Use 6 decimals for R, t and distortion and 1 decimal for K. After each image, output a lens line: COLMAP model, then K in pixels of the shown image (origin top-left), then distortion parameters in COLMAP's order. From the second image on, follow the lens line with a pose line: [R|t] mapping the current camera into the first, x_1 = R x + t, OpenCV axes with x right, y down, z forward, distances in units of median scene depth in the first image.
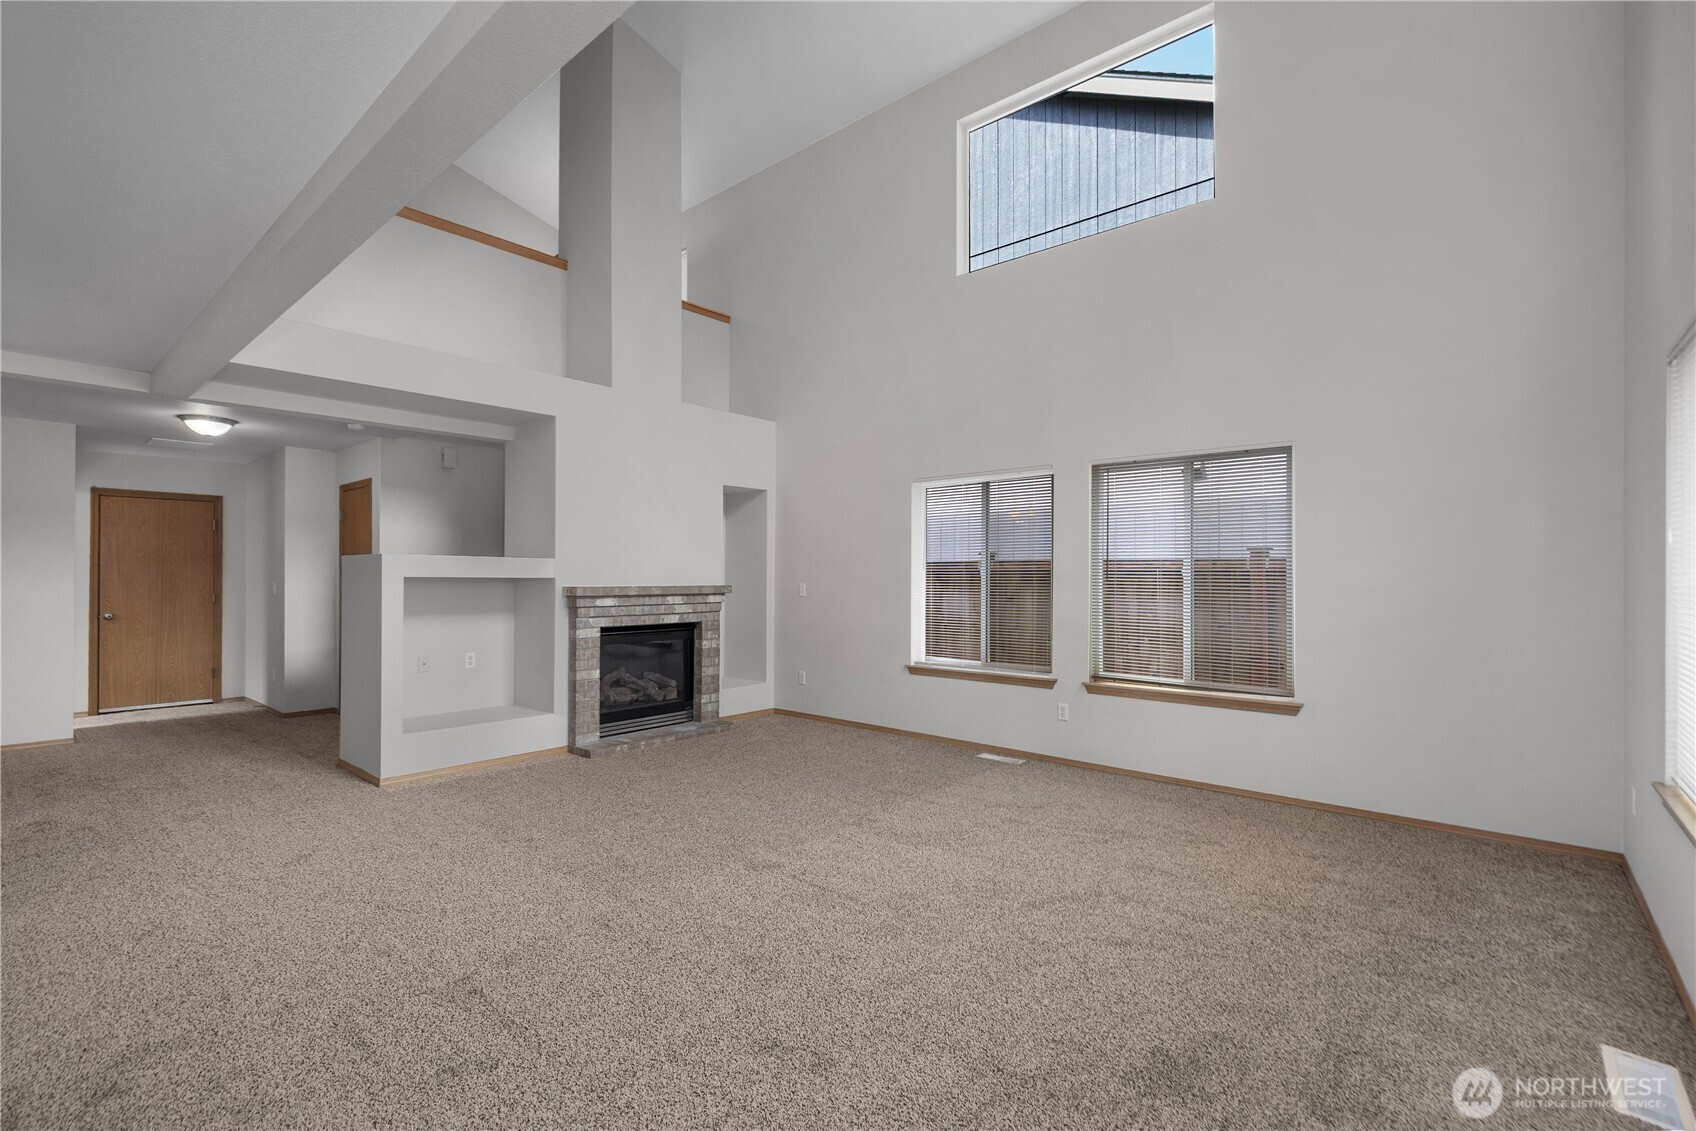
lens RADIAL K [[746.4, 0, 845.4], [0, 746.4, 562.1], [0, 0, 1]] dist [0.007226, -0.000282]
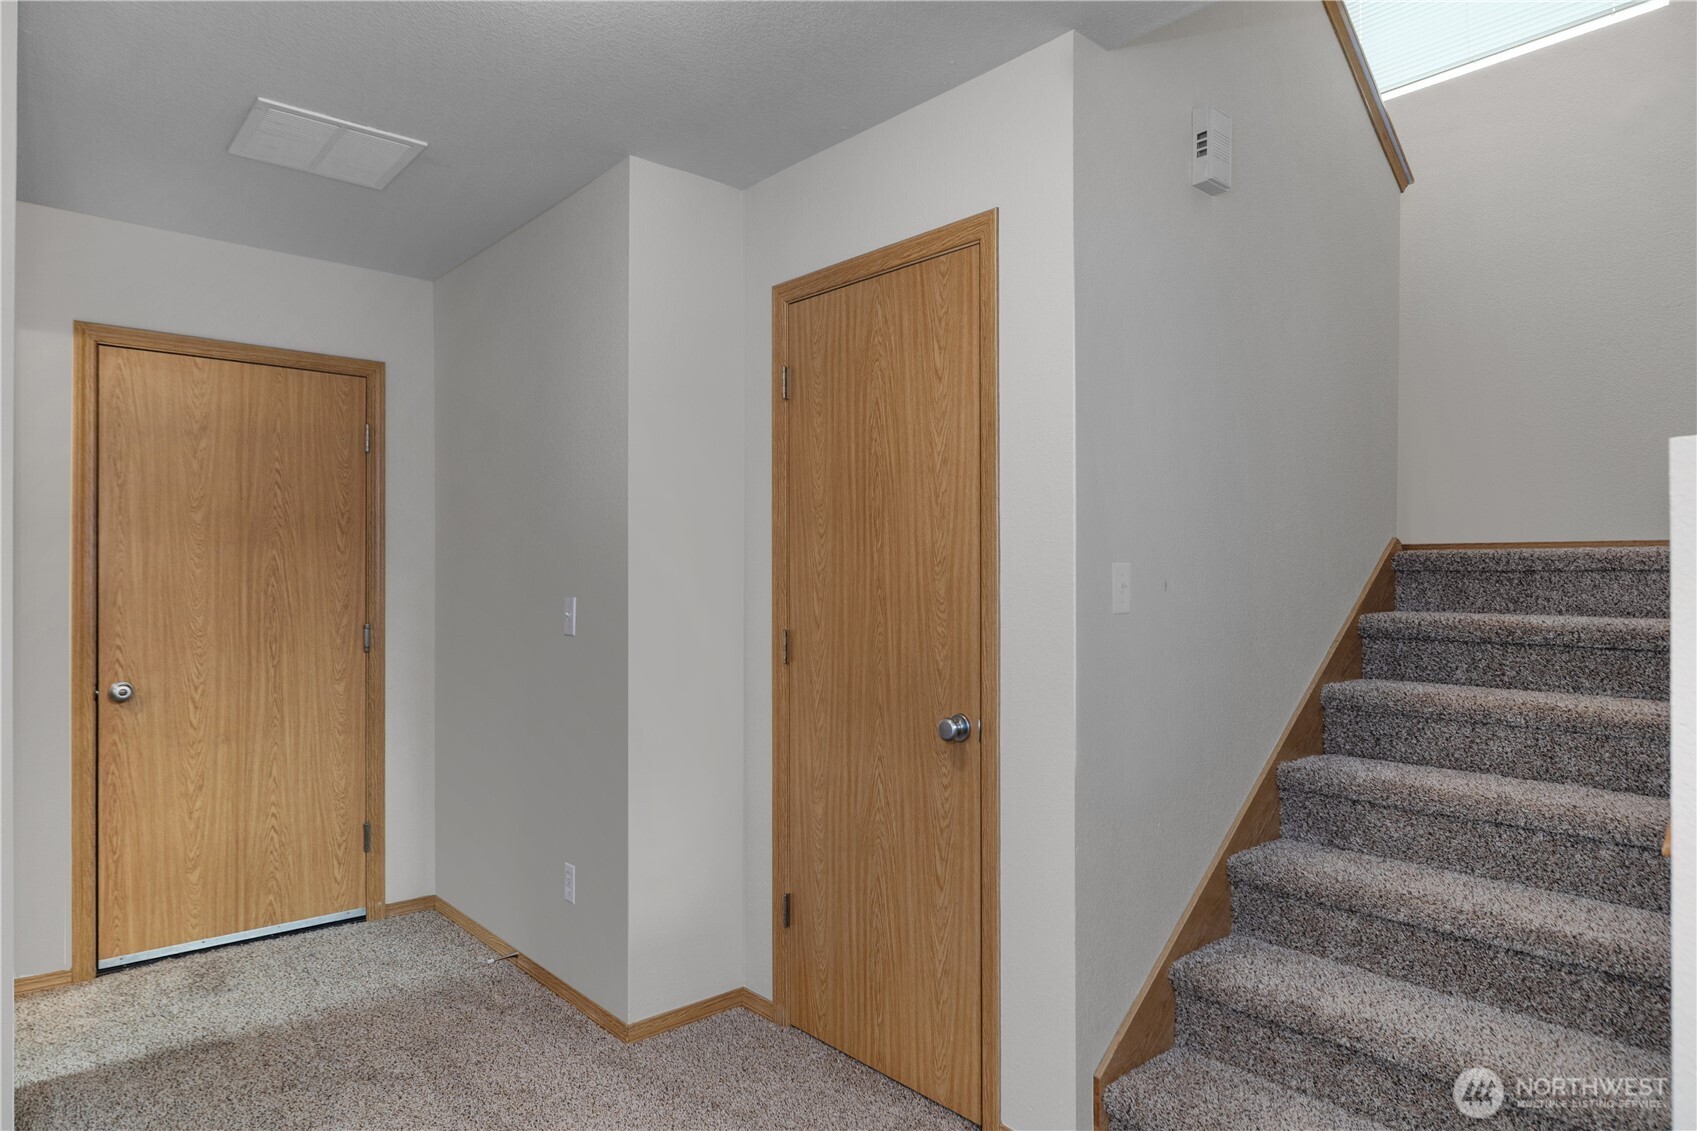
lens RADIAL K [[1019.0, 0, 848.4], [0, 1019.0, 570.6], [0, 0, 1]] dist [-0.002077, 0.000729]
pose [[0.990505, -0.000069, -0.137476, -0.576734], [0.001172, 0.999968, 0.007942, 0.012481], [0.137471, -0.008028, 0.990473, 0.574213]]
